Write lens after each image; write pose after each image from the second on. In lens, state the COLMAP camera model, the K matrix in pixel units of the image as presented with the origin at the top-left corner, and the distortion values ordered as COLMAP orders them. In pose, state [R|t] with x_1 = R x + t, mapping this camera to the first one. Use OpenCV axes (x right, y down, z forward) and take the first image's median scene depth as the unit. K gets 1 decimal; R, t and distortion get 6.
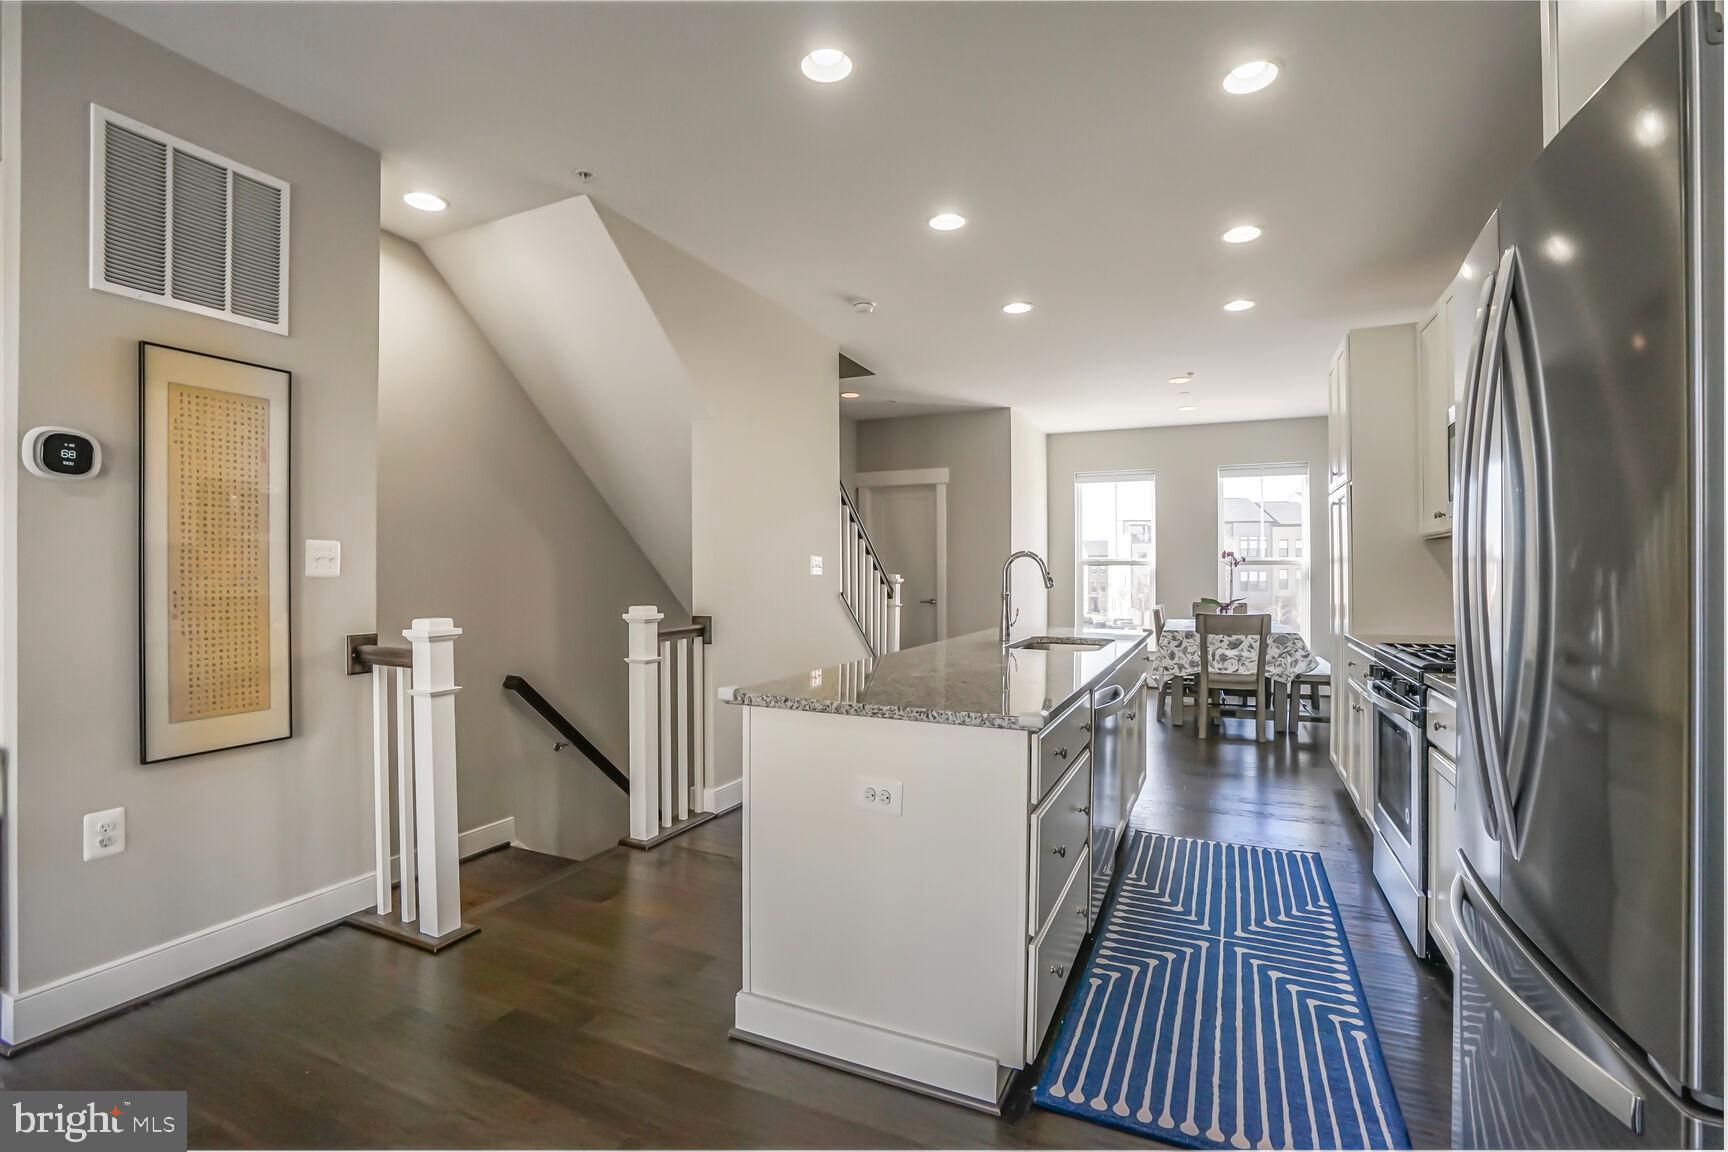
lens RADIAL K [[800.3, 0, 841.7], [0, 800.3, 569.5], [0, 0, 1]] dist [-0.072329, 0.030704]
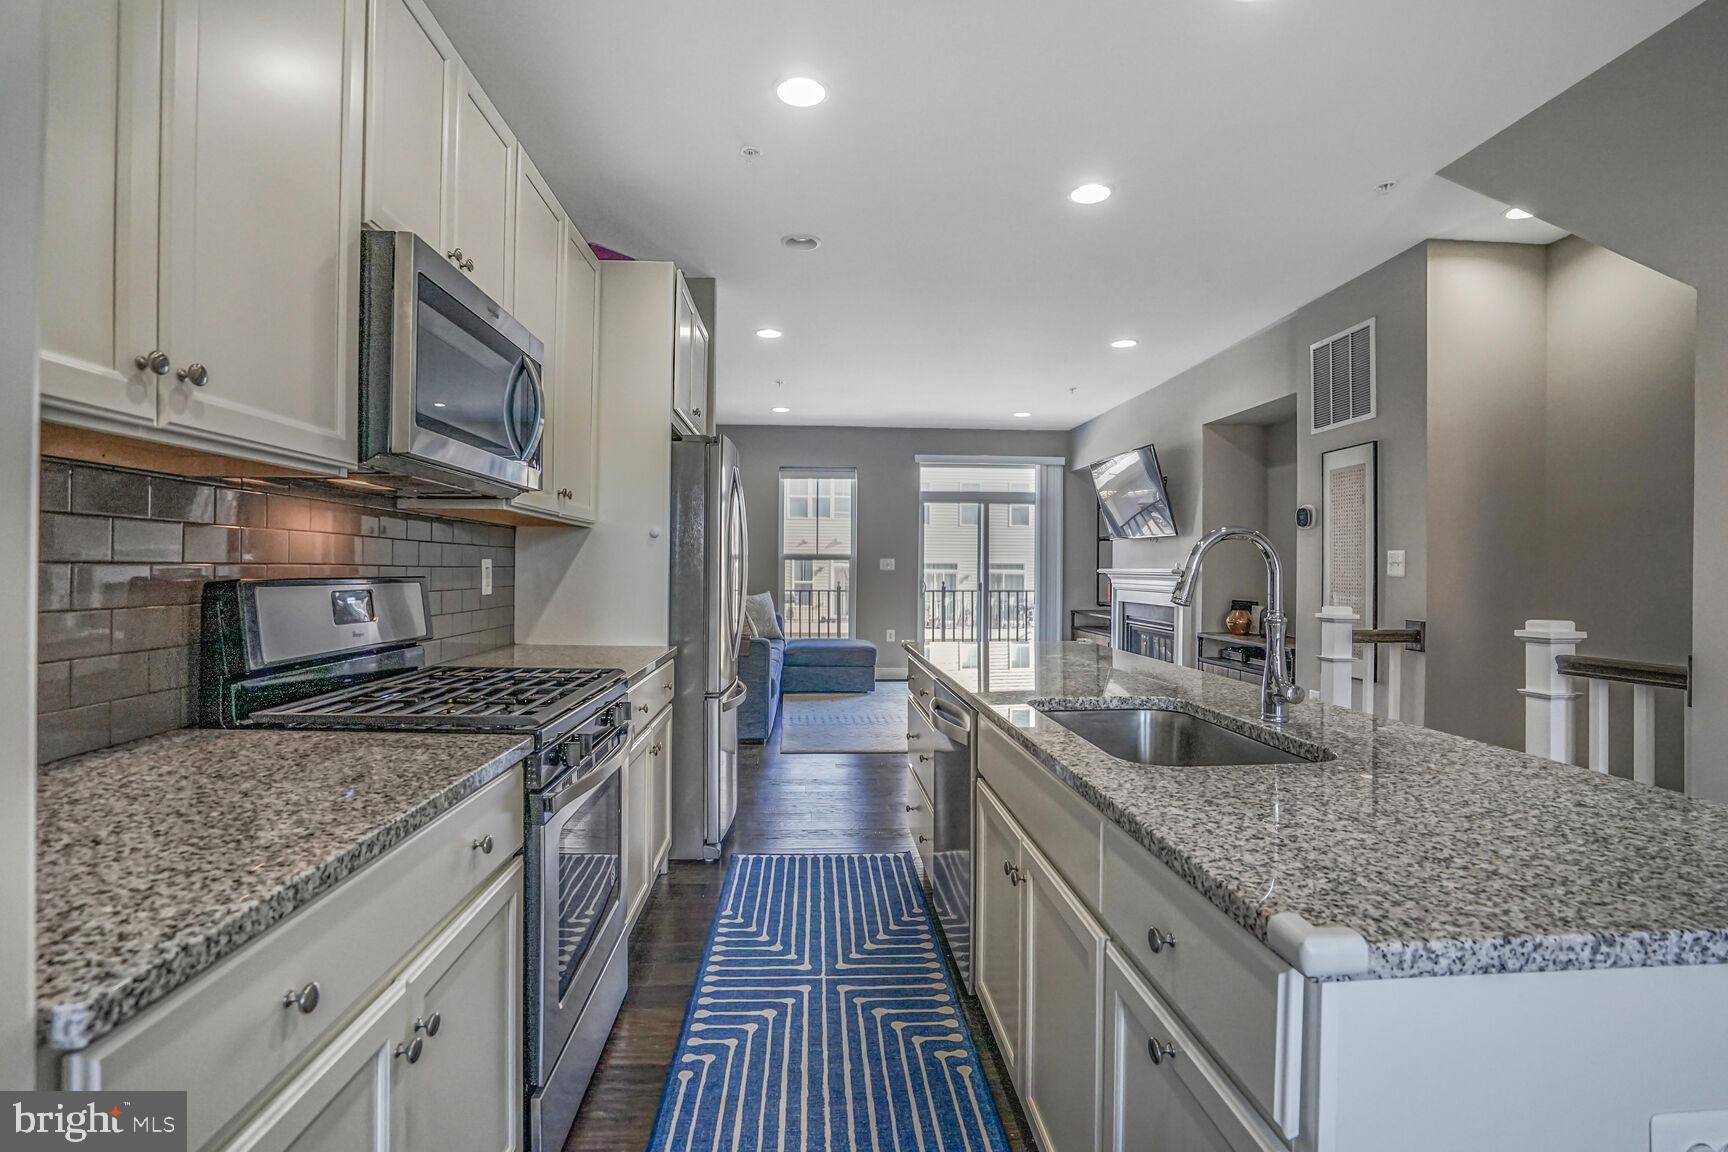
lens RADIAL K [[797.5, 0, 852.4], [0, 797.5, 573.4], [0, 0, 1]] dist [-0.069211, 0.031167]
pose [[-0.874785, -0.003867, -0.484496, 0.817781], [-0.005304, 0.999985, 0.001596, 0.006169], [0.484482, 0.003966, -0.874792, 1.641199]]
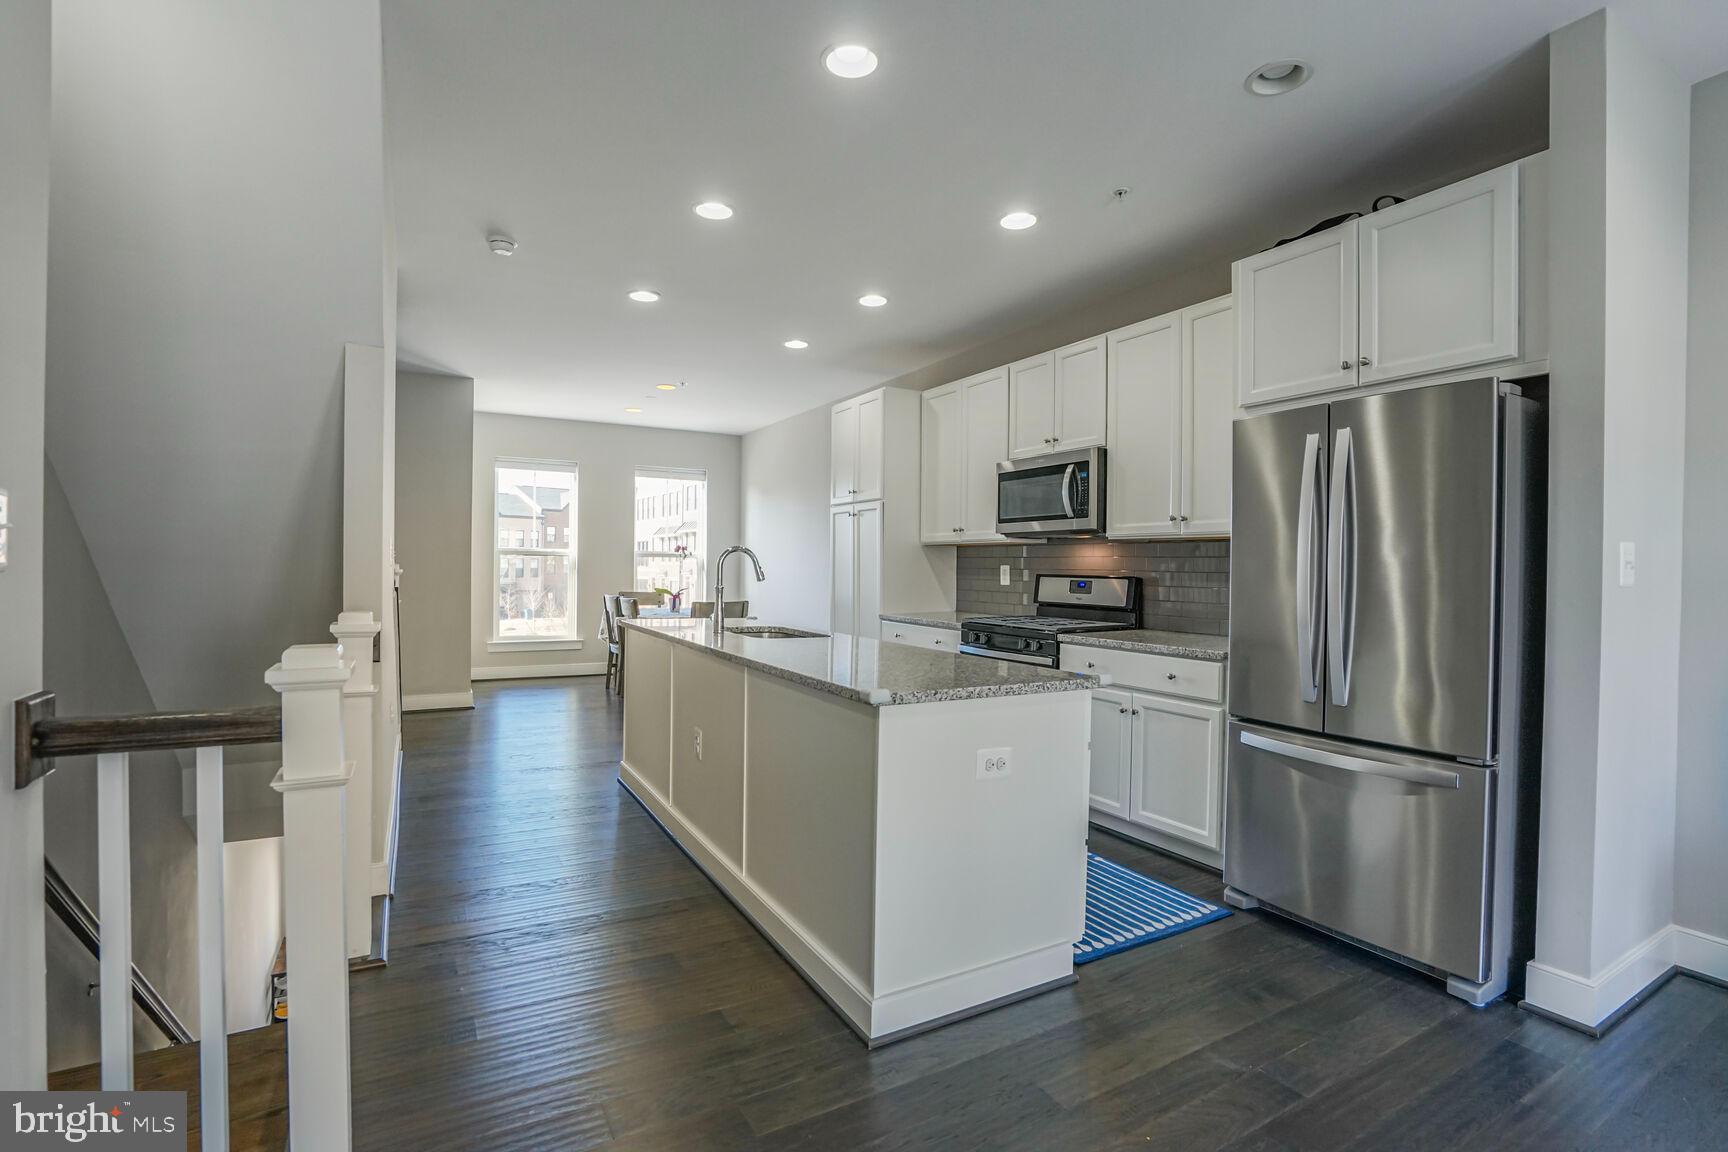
lens RADIAL K [[797.5, 0, 852.4], [0, 797.5, 573.4], [0, 0, 1]] dist [-0.069211, 0.031167]
pose [[0.577070, -0.000335, 0.816694, -0.691714], [-0.016443, 0.999792, 0.012029, -0.002834], [-0.816529, -0.020371, 0.576945, 0.345739]]
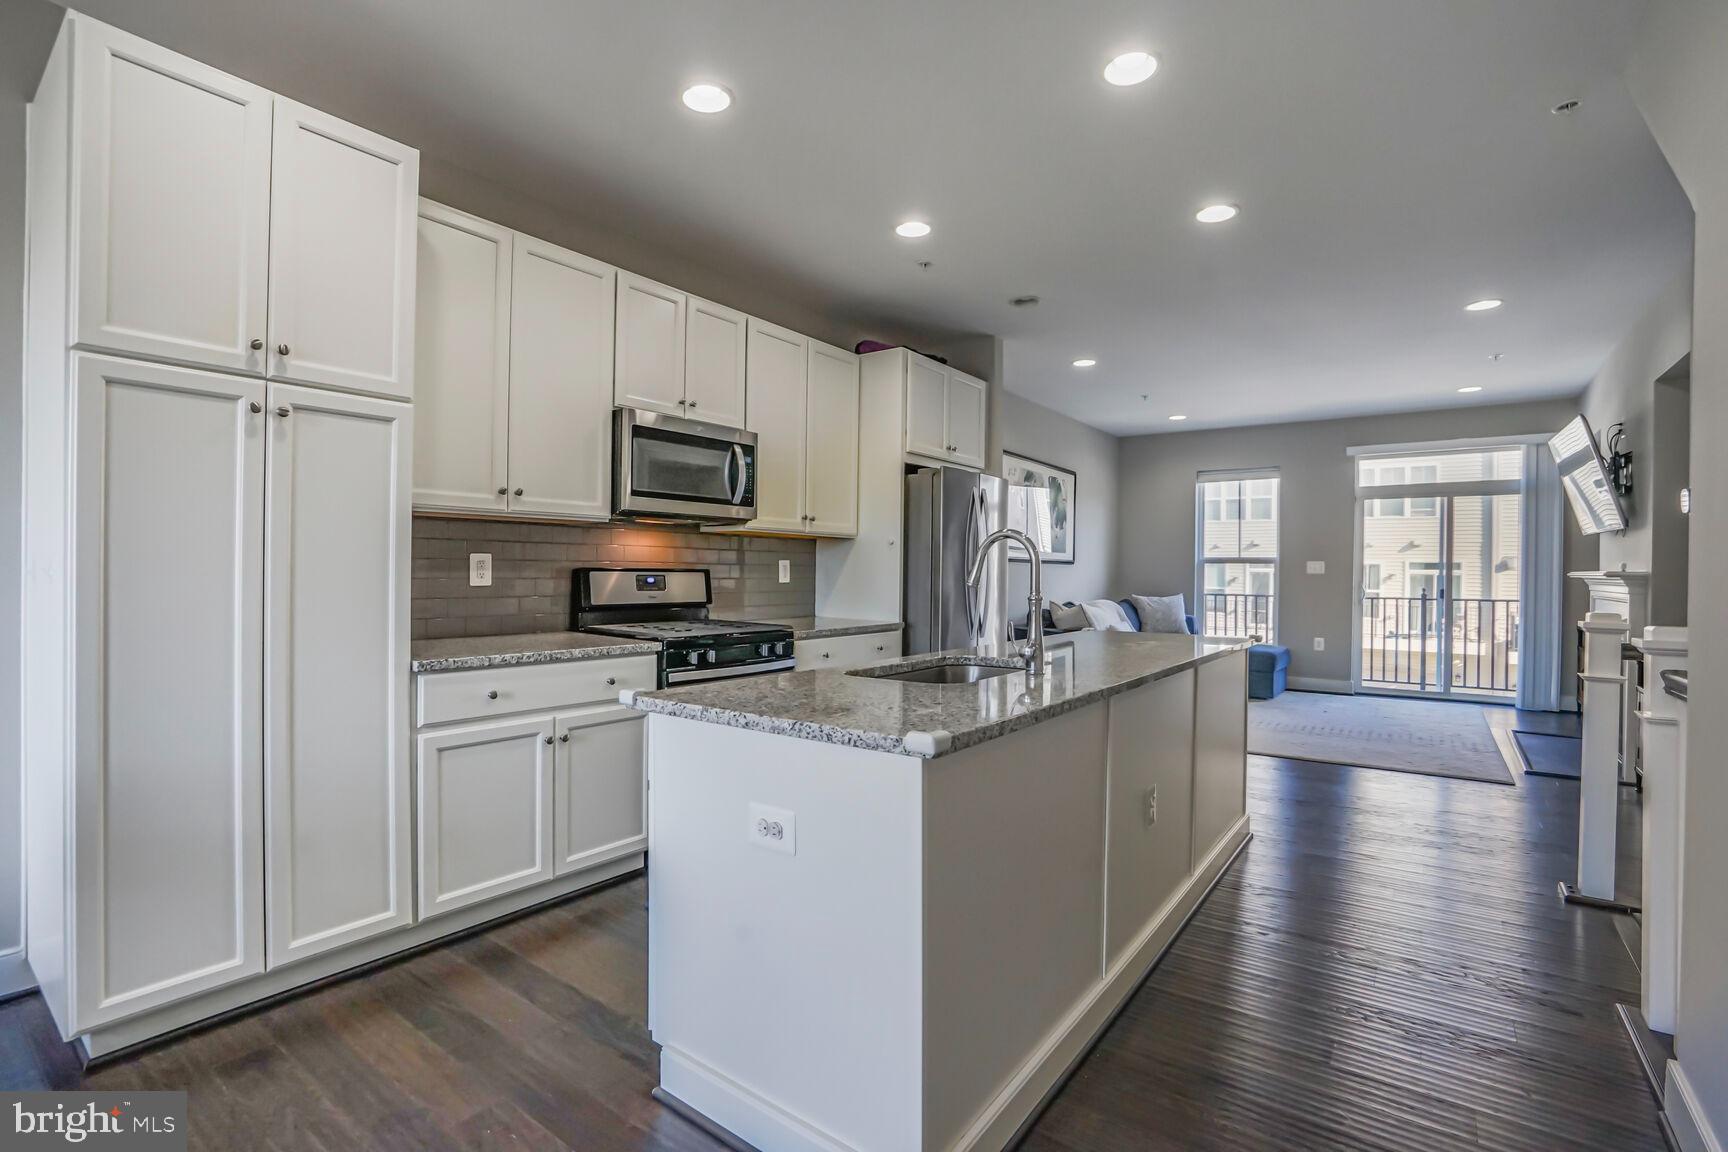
lens RADIAL K [[797.5, 0, 852.4], [0, 797.5, 573.4], [0, 0, 1]] dist [-0.069211, 0.031167]
pose [[-0.978980, -0.011162, 0.203652, 0.275662], [-0.011597, 0.999932, -0.000945, 0.018018], [-0.203628, -0.003287, -0.979043, 2.096144]]
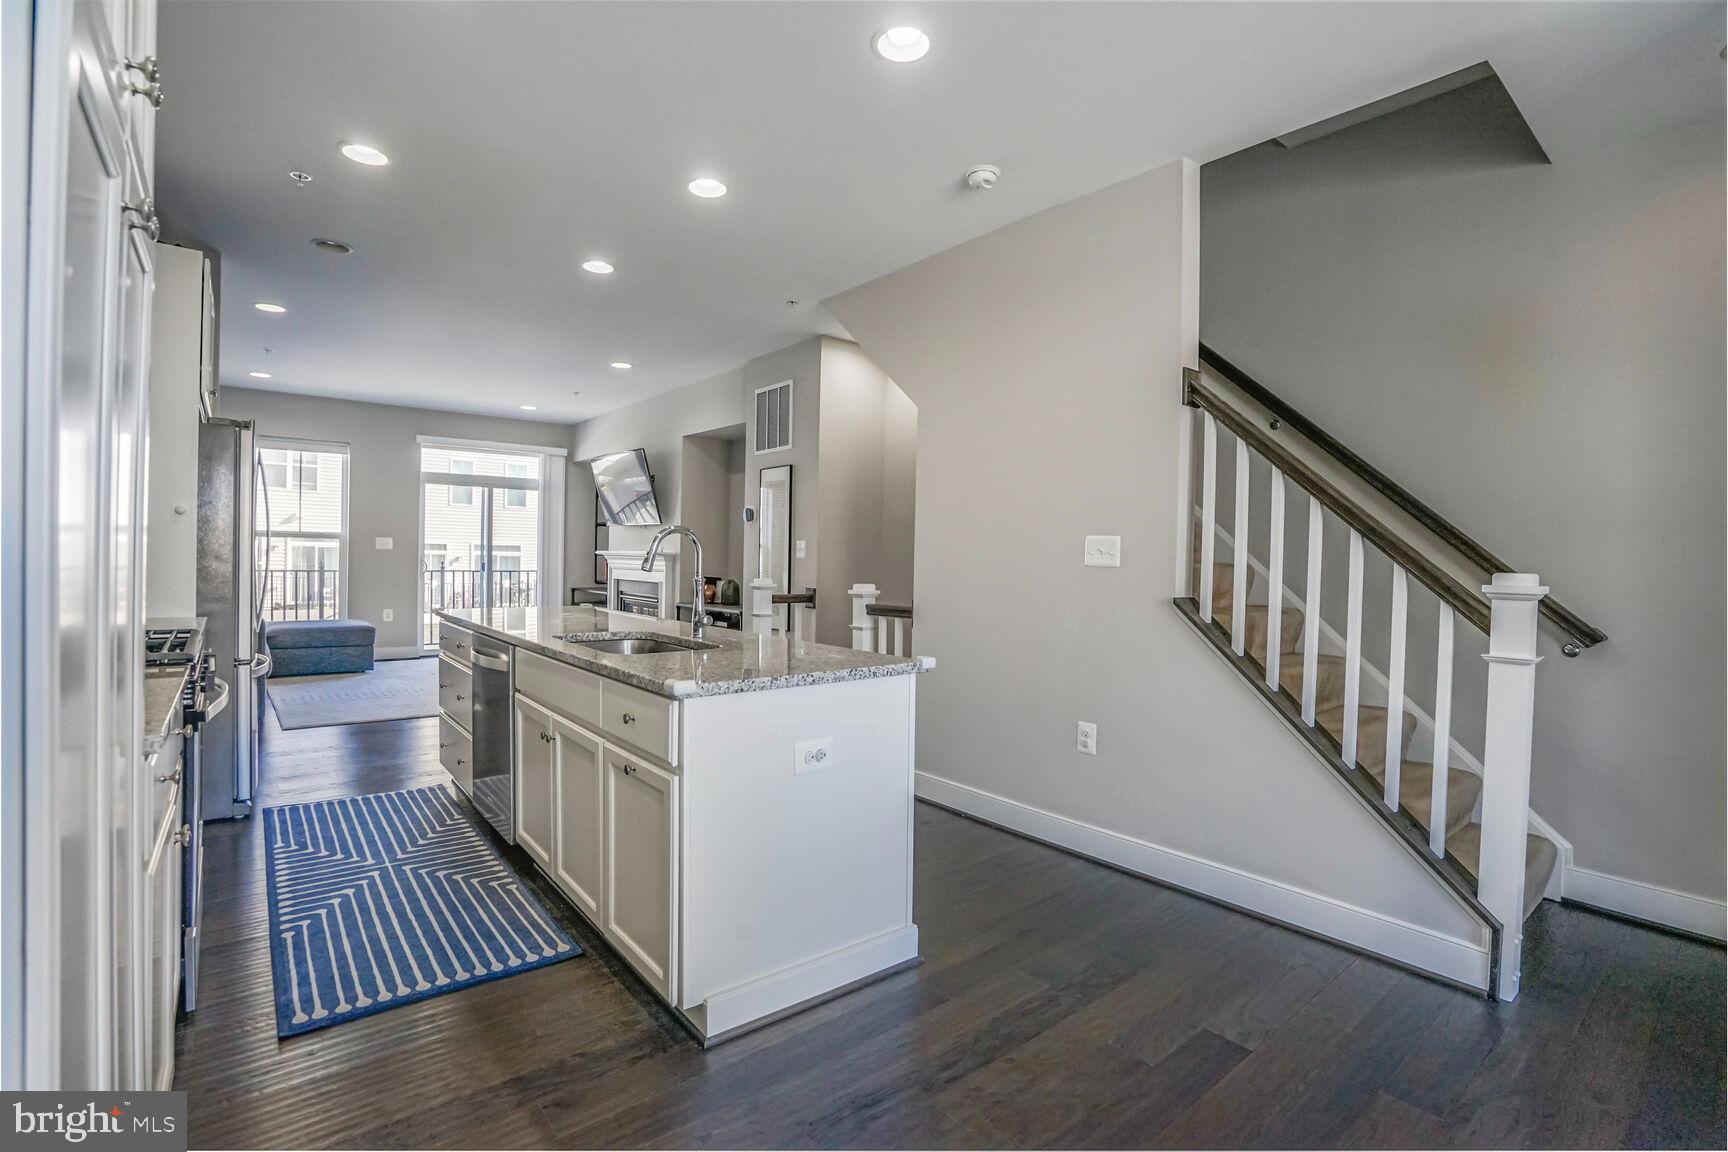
lens RADIAL K [[797.5, 0, 852.4], [0, 797.5, 573.4], [0, 0, 1]] dist [-0.069211, 0.031167]
pose [[-0.435440, 0.007479, -0.900187, 1.110047], [-0.016415, 0.999733, 0.016247, 0.011339], [0.900068, 0.021851, -0.435201, 1.917835]]
